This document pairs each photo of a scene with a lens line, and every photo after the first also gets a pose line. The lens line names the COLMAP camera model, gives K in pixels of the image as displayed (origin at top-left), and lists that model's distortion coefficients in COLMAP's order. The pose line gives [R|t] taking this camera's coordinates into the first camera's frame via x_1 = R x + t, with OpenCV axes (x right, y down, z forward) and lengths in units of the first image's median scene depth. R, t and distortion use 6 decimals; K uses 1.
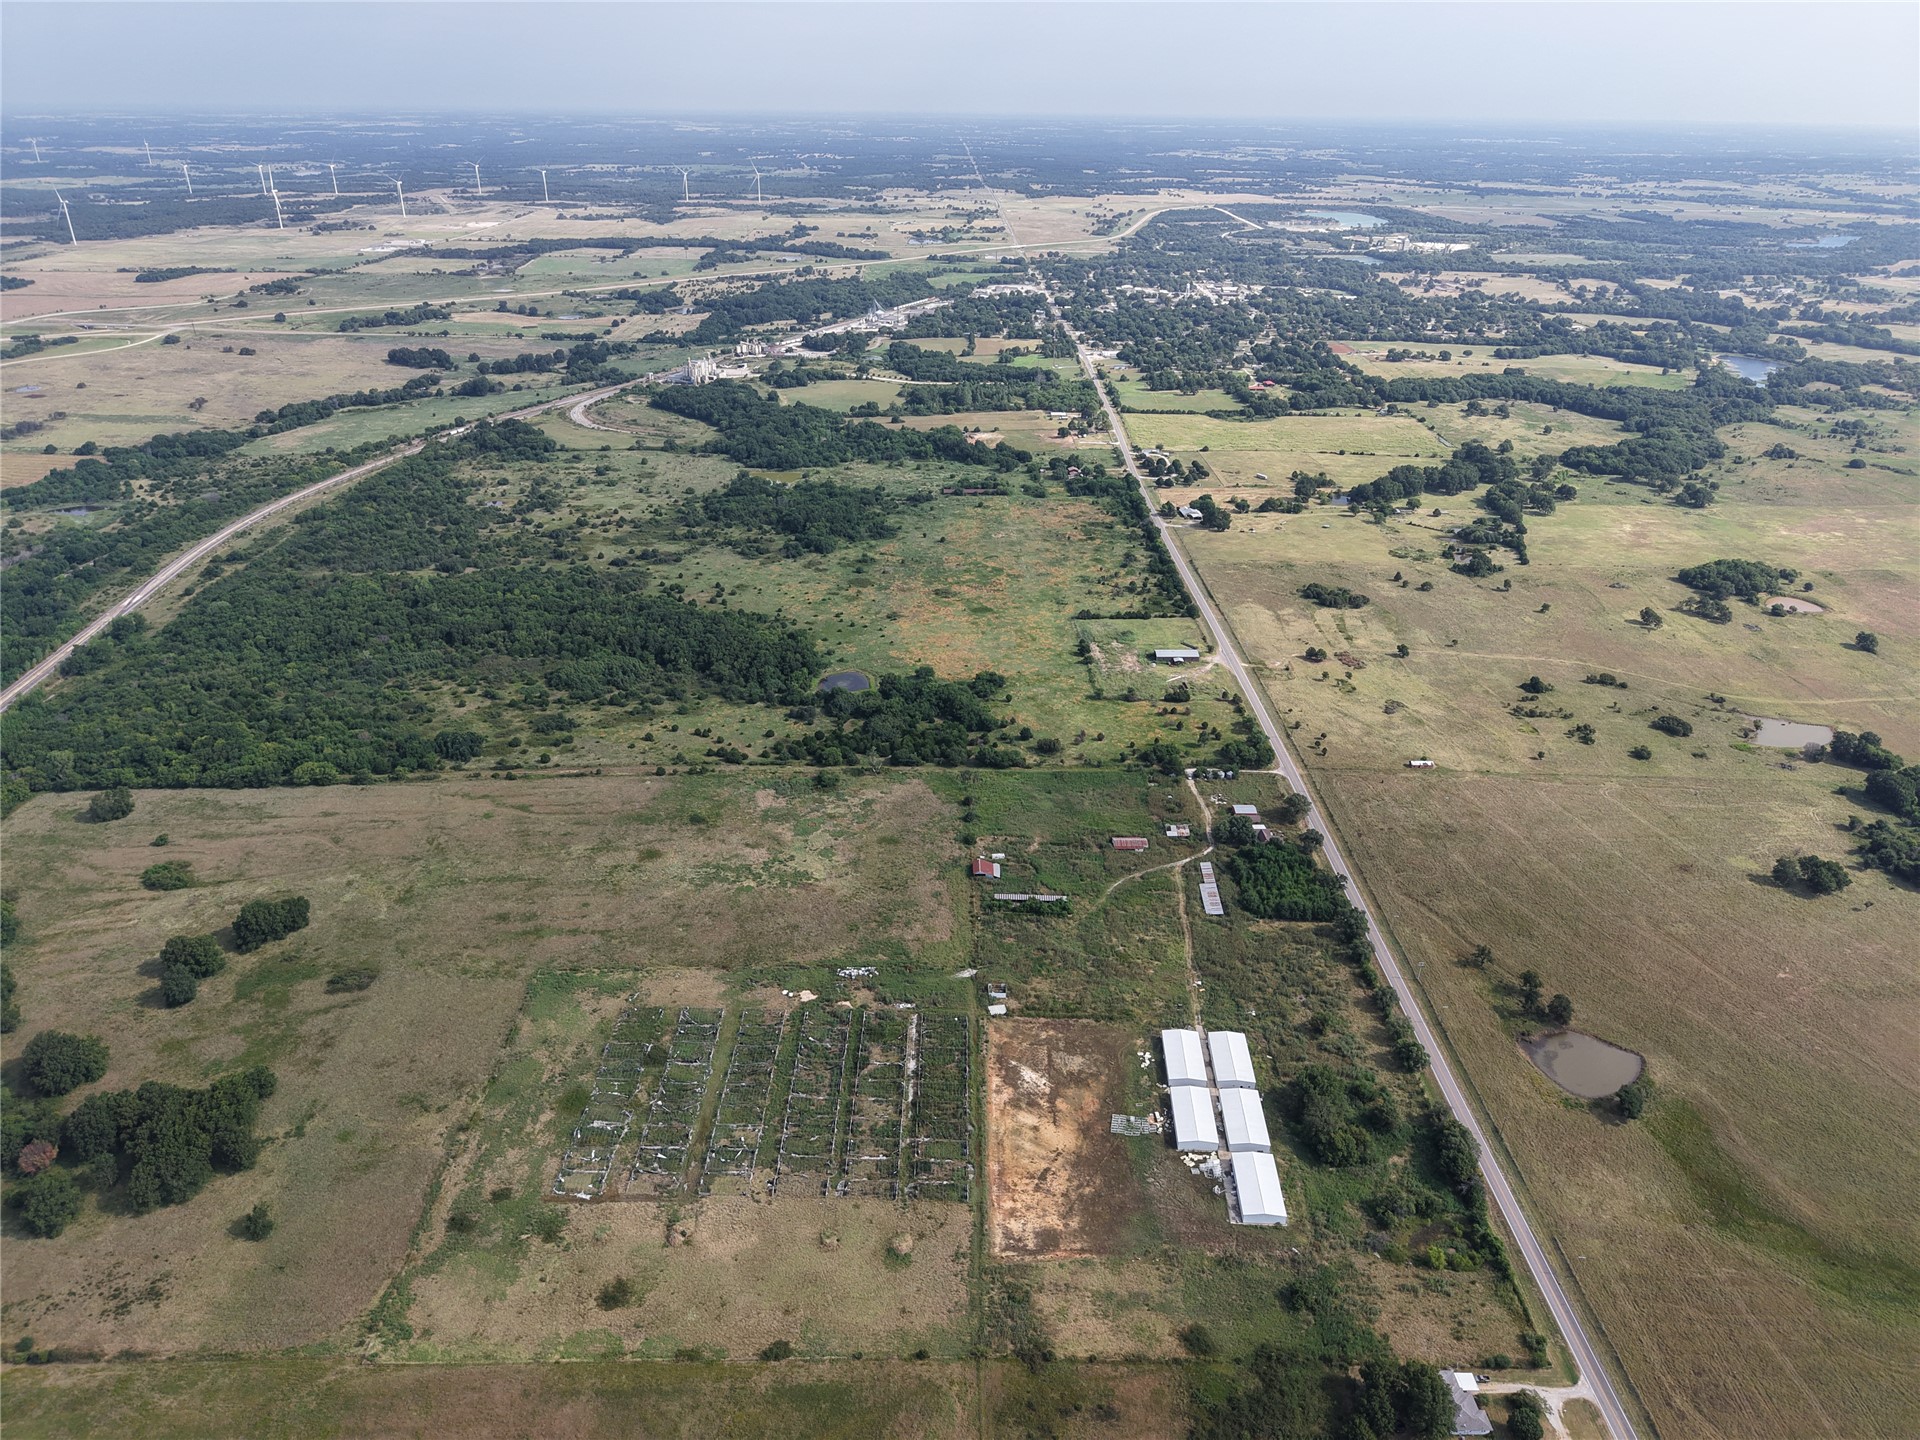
lens RADIAL K [[1285.1, 0, 959.7], [0, 1285.1, 724.7], [0, 0, 1]] dist [0.020852, -0.019165]
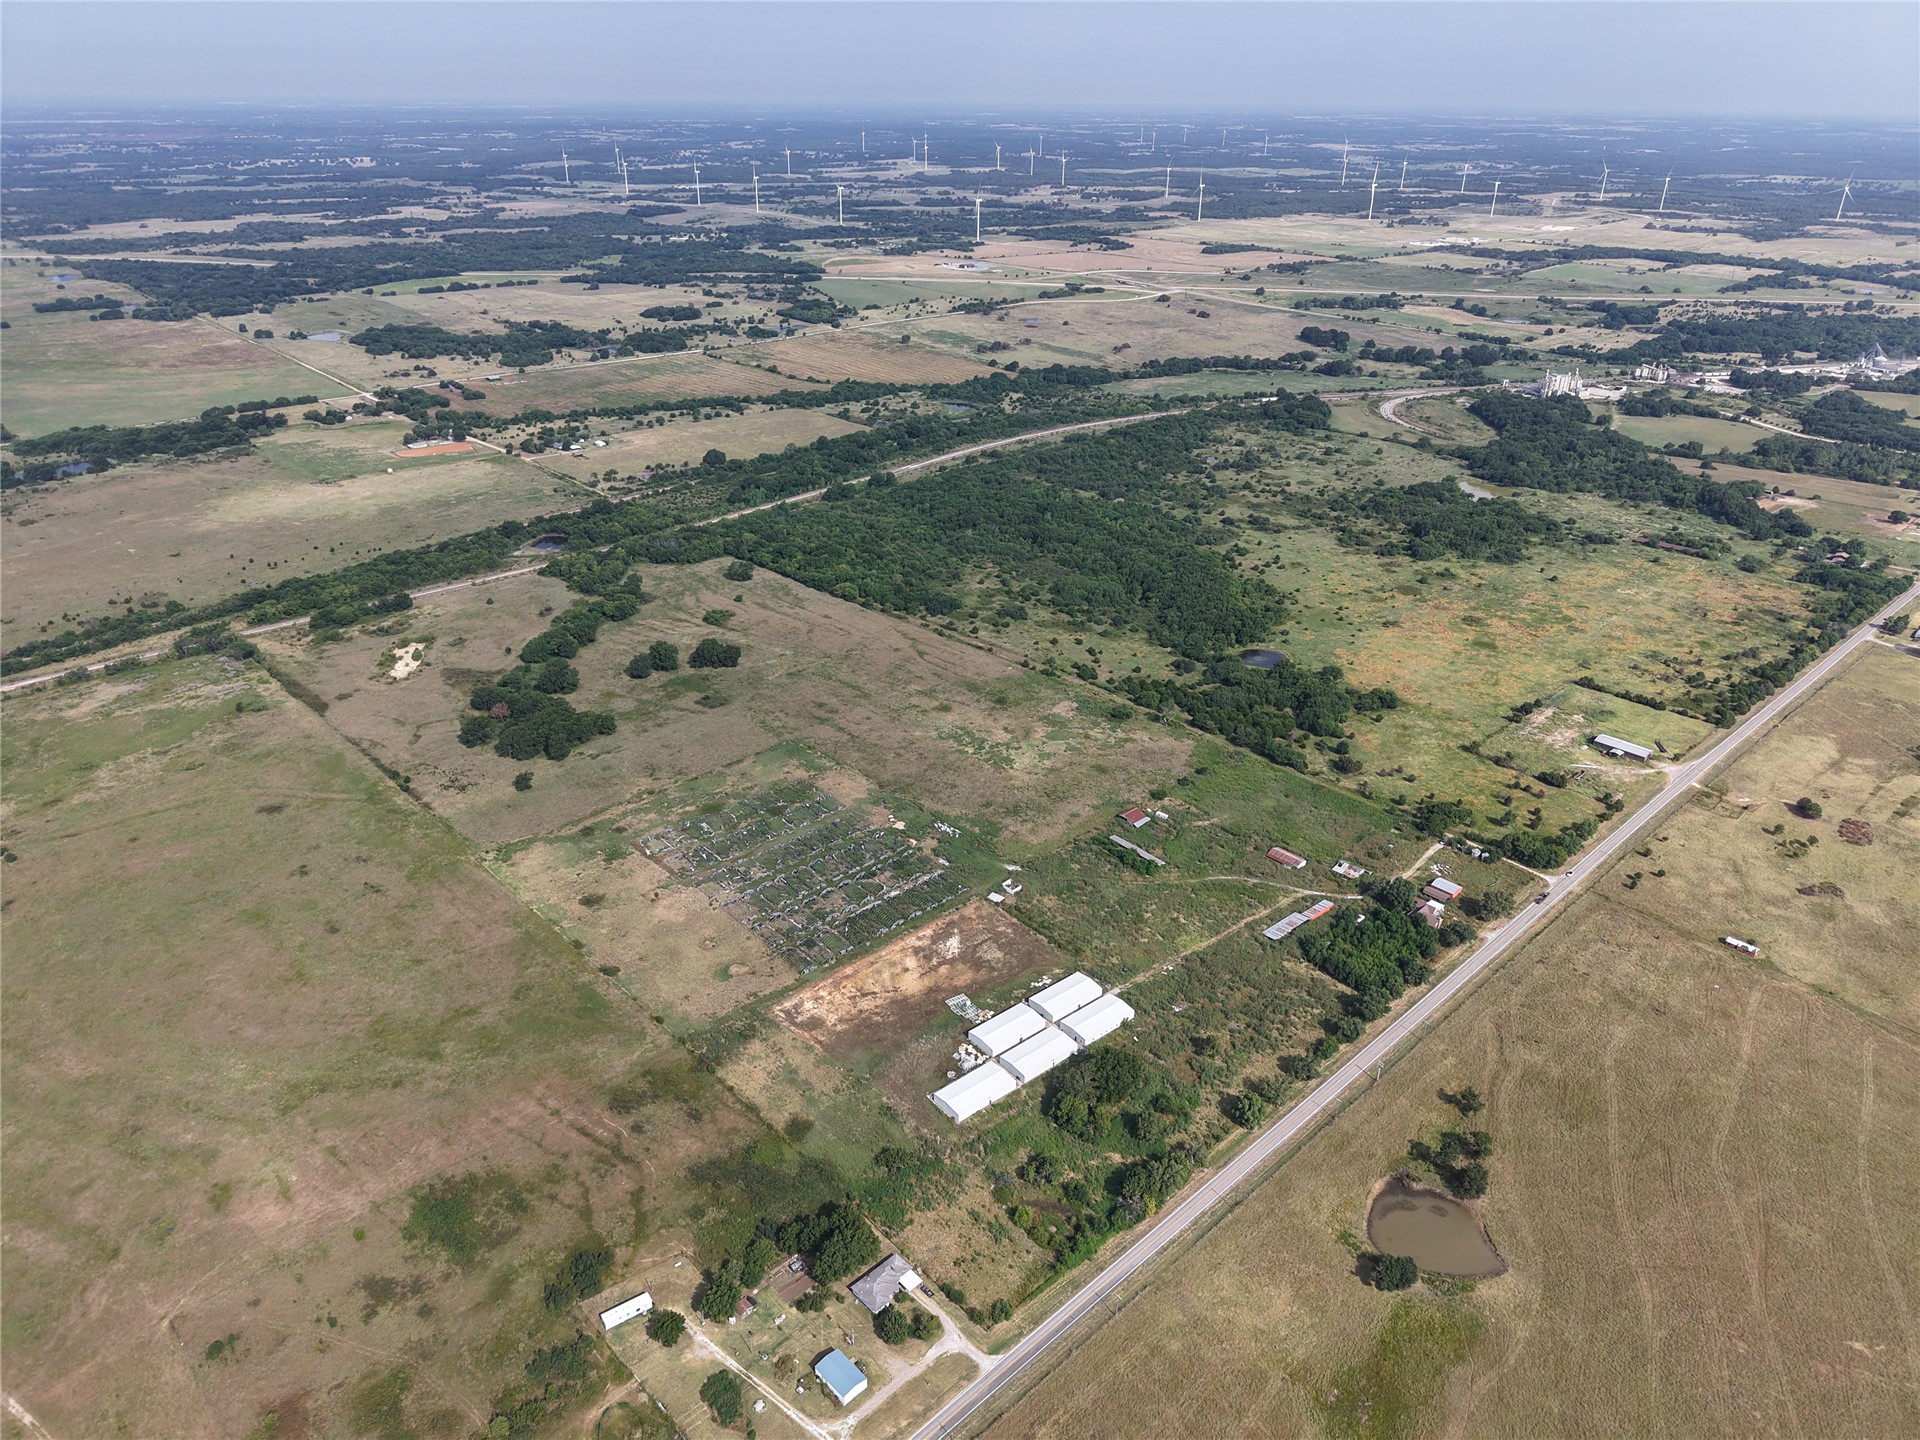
lens RADIAL K [[1285.8, 0, 958.3], [0, 1285.8, 719.9], [0, 0, 1]] dist [0.030421, -0.031256]
pose [[0.673805, 0.323109, -0.664520, 0.696818], [-0.327245, 0.936810, 0.123687, -0.053507], [0.662494, 0.134119, 0.736963, 0.120197]]
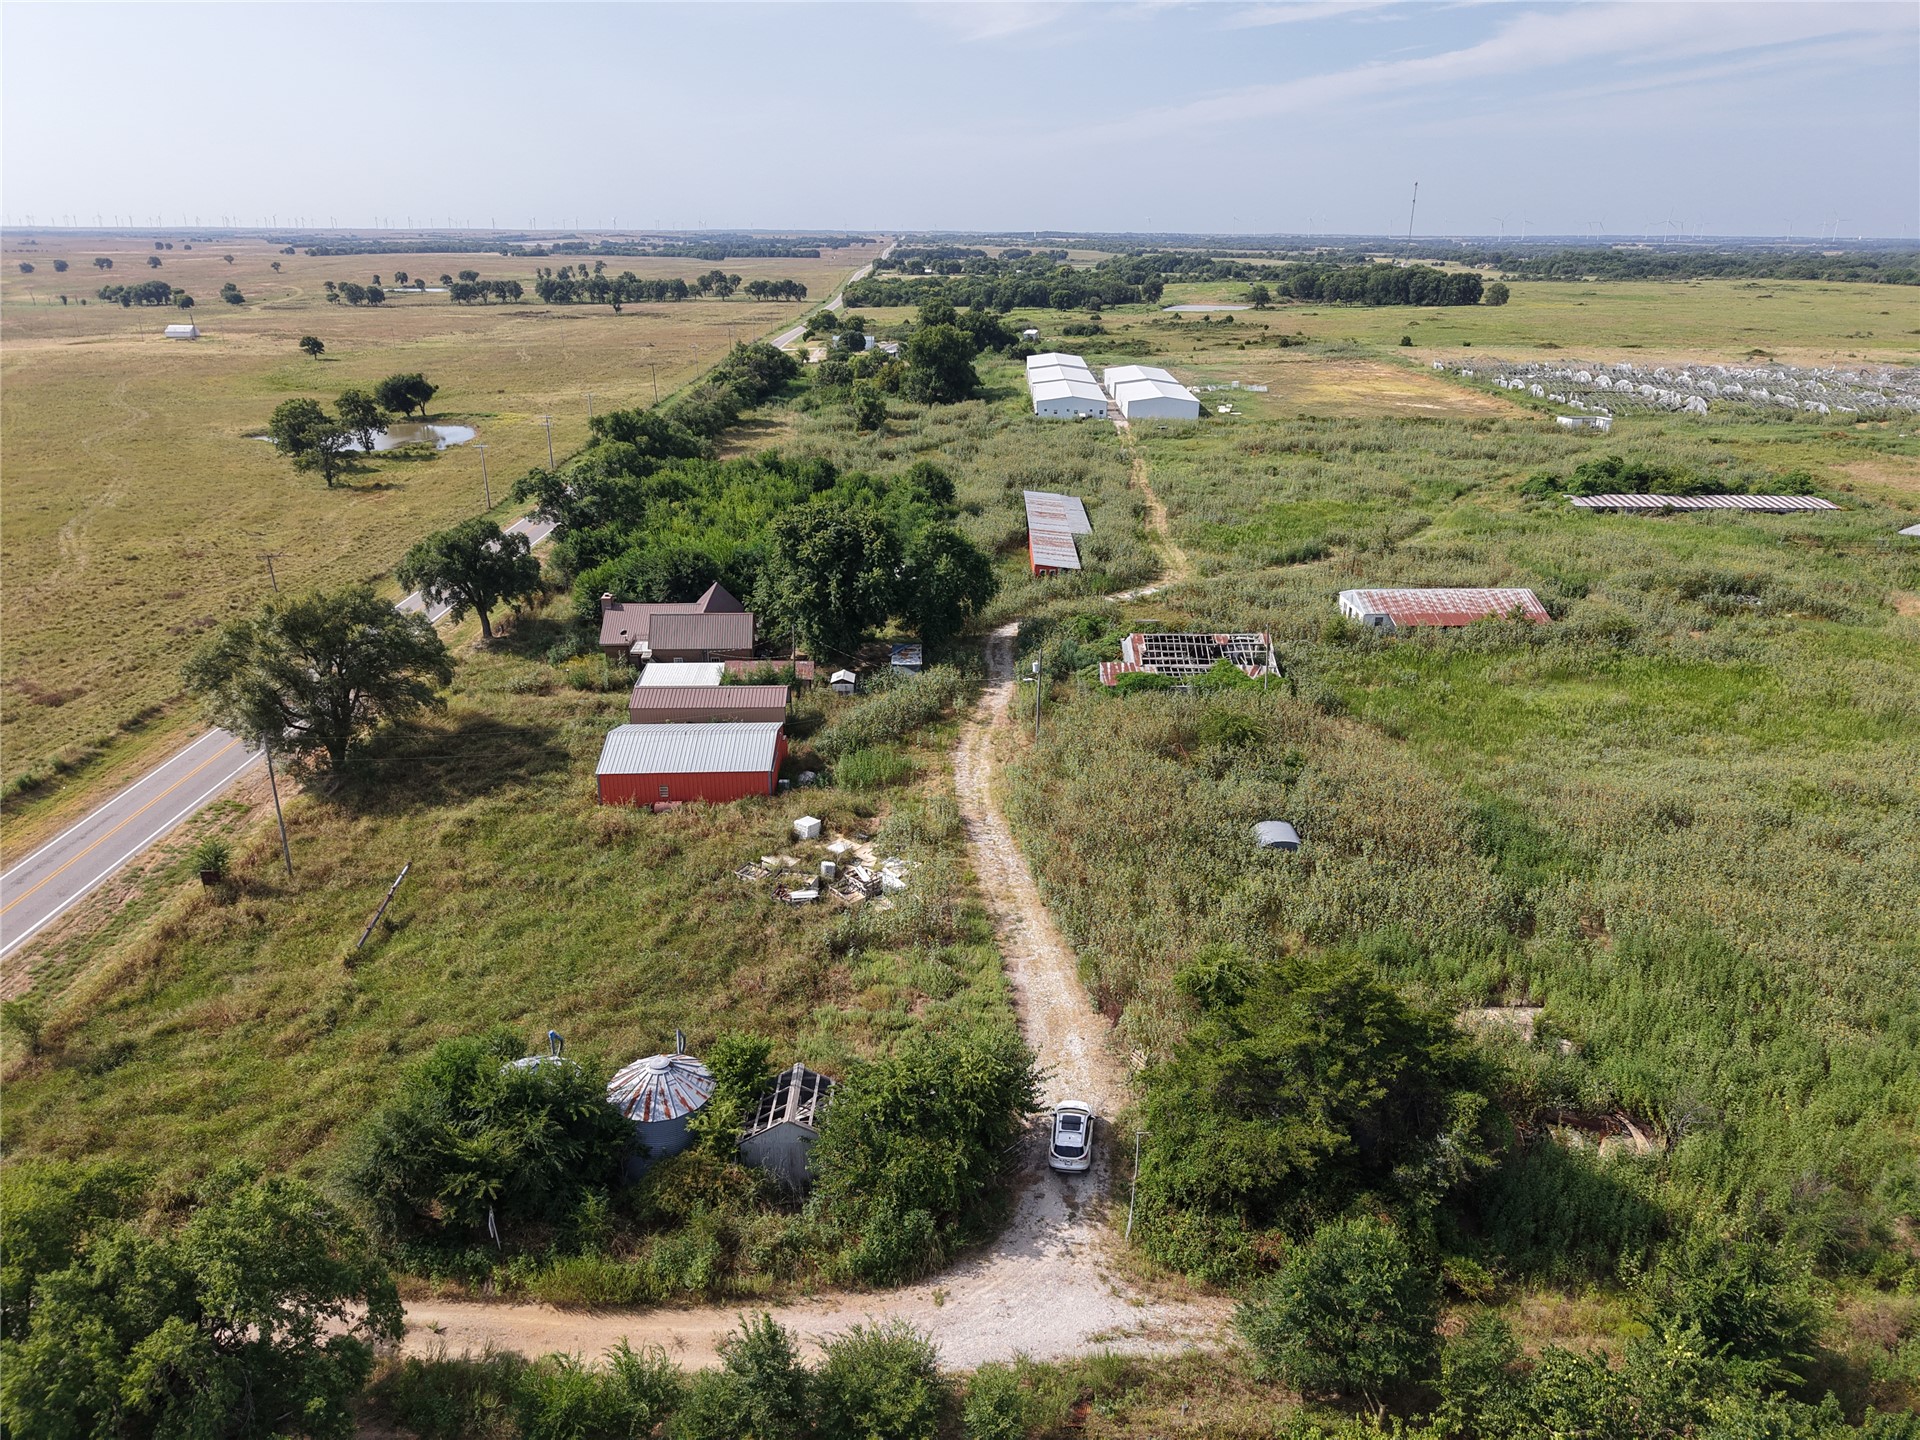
lens RADIAL K [[1261.4, 0, 960.0], [0, 1261.4, 720.0], [0, 0, 1]] dist [0.038042, -0.000603]
pose [[-0.999677, -0.011155, -0.022840, 0.249303], [-0.024350, 0.678061, 0.734602, -0.038608], [0.007292, 0.734921, -0.678114, 1.366422]]
